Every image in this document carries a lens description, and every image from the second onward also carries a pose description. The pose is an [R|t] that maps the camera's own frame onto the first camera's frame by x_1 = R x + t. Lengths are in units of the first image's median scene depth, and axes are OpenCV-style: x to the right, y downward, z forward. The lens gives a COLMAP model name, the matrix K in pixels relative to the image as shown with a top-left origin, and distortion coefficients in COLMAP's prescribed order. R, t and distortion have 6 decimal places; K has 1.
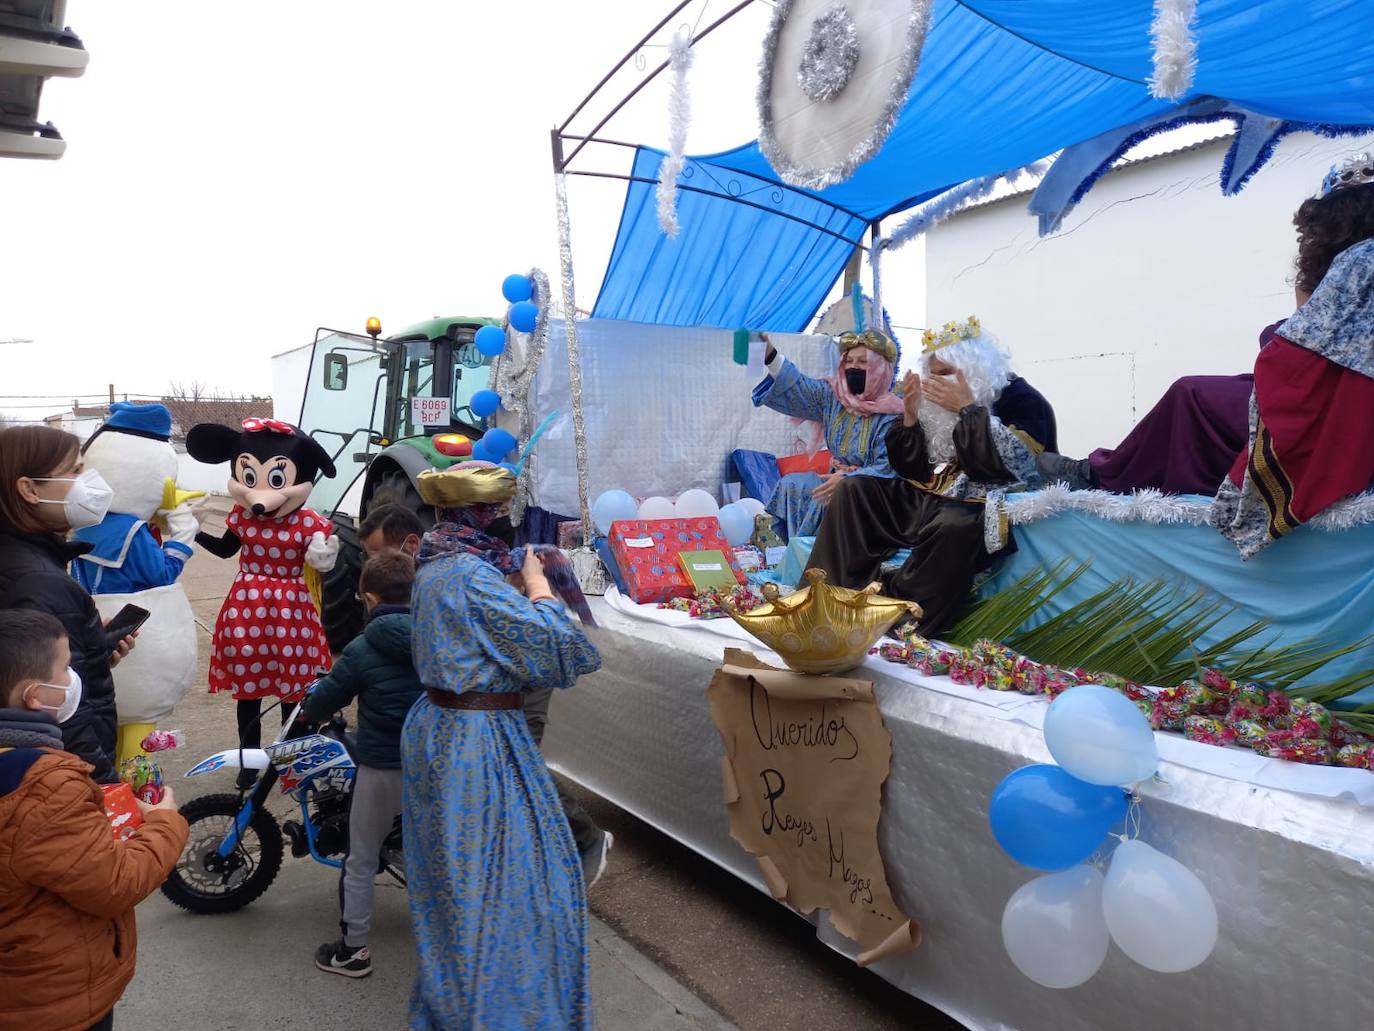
lens RADIAL K [[986.9, 0, 688.6], [0, 986.9, 506.9], [0, 0, 1]] dist [0.025260, -0.001396]
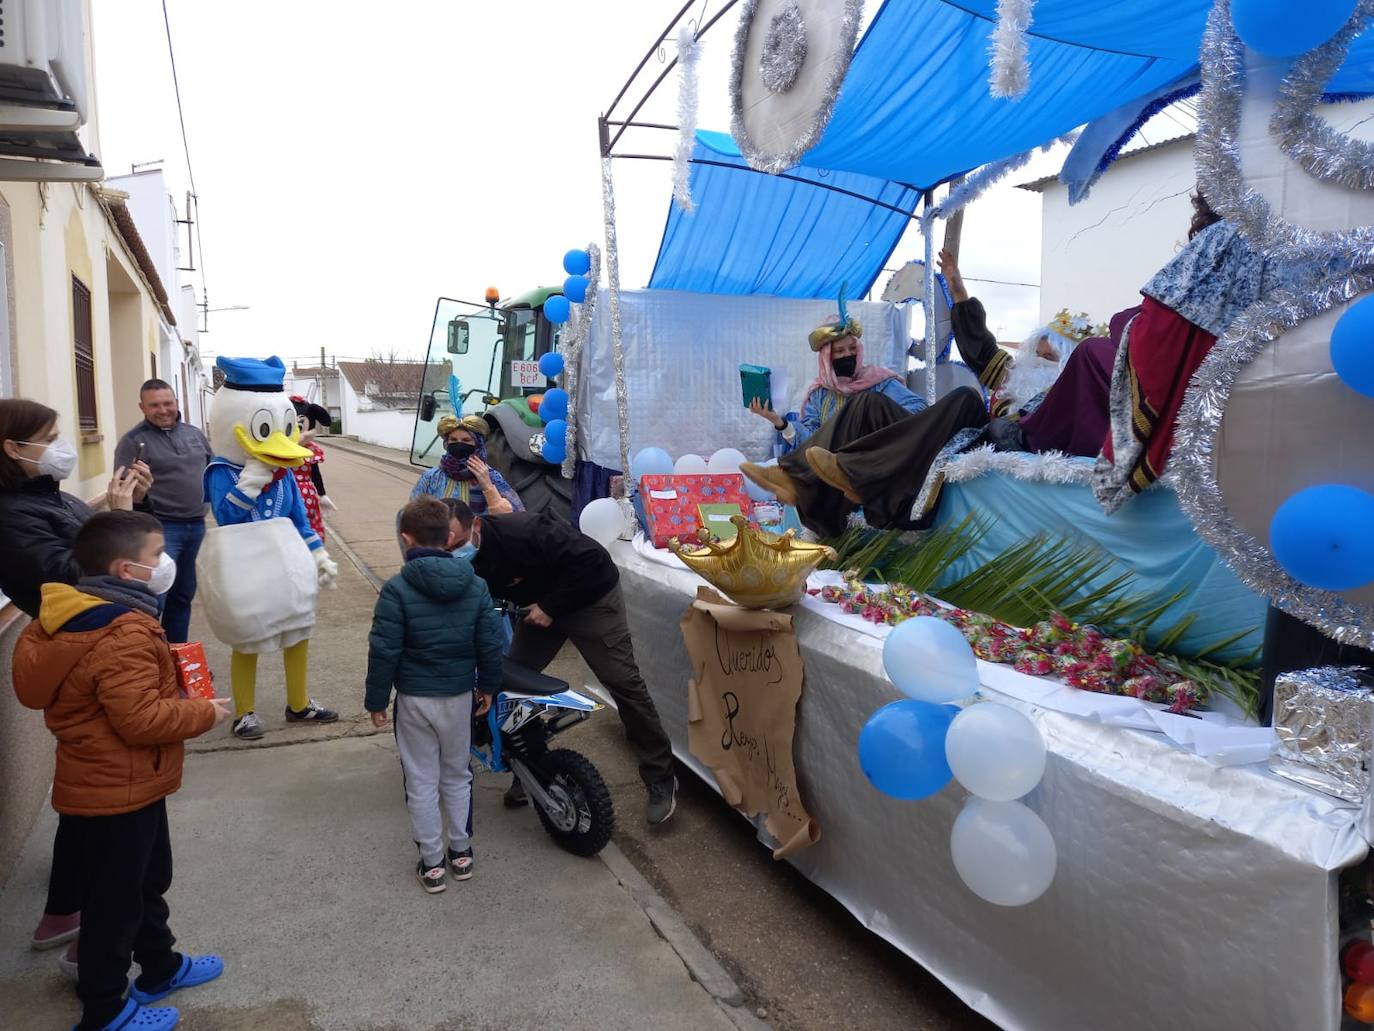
lens RADIAL K [[986.9, 0, 696.2], [0, 986.9, 523.9], [0, 0, 1]] dist [0.025260, -0.001396]
pose [[0.985548, 0.033647, -0.166023, 0.220011], [-0.024852, 0.998190, 0.054771, 0.009584], [0.167566, -0.049854, 0.984600, -0.114440]]
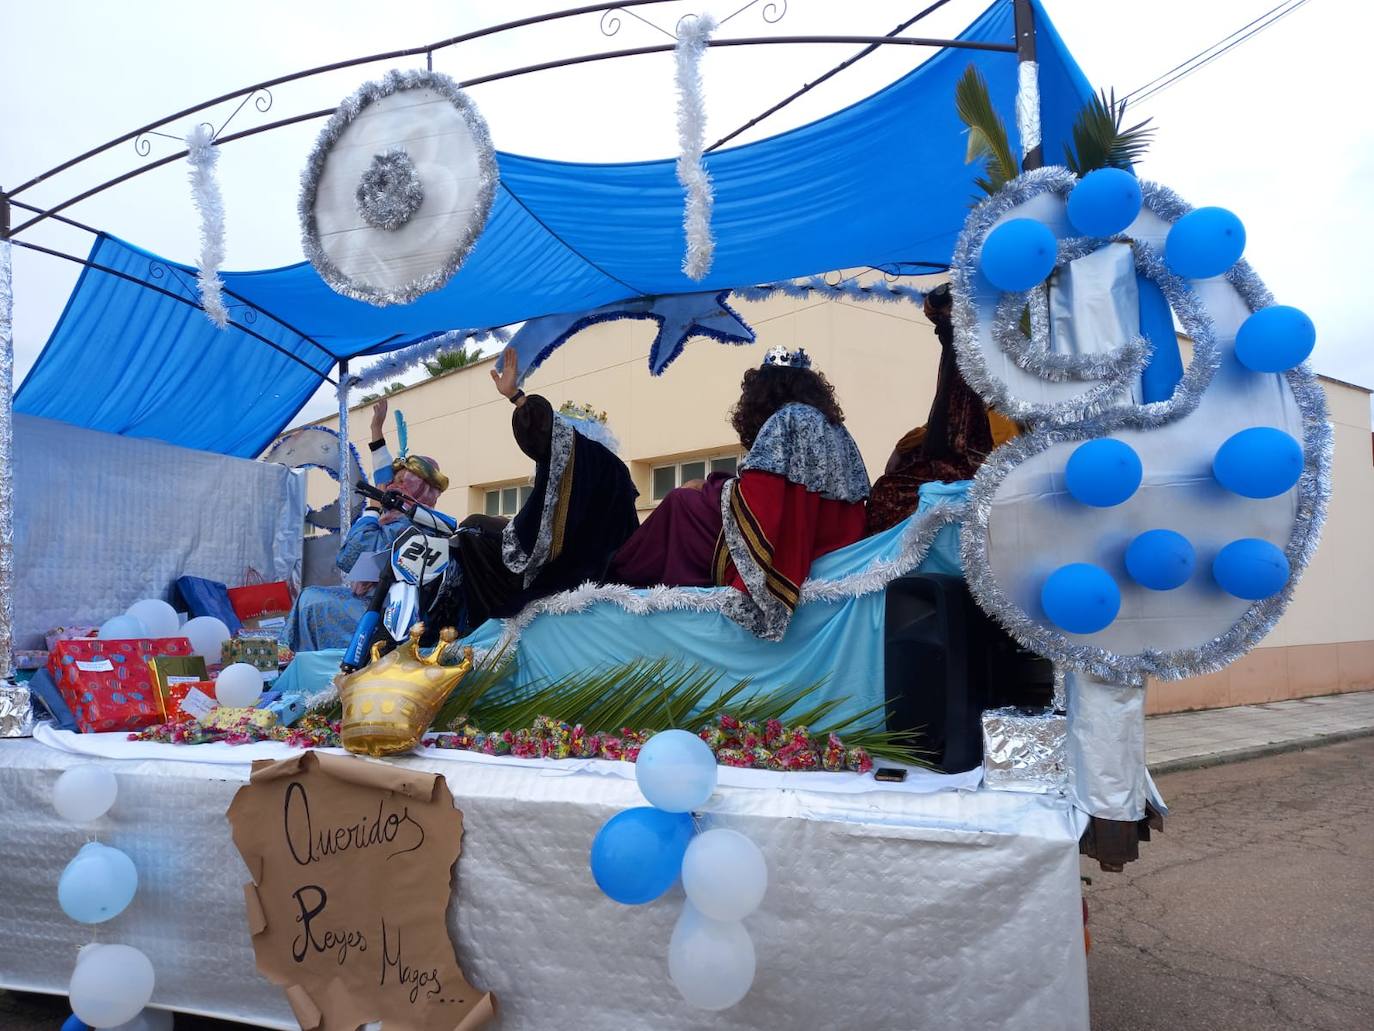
lens RADIAL K [[986.9, 0, 686.7], [0, 986.9, 521.5], [0, 0, 1]] dist [0.025260, -0.001396]
pose [[0.807653, 0.059888, 0.586609, -0.193821], [0.034782, 0.988258, -0.148782, 0.073588], [-0.588631, 0.140567, 0.796087, -0.011328]]
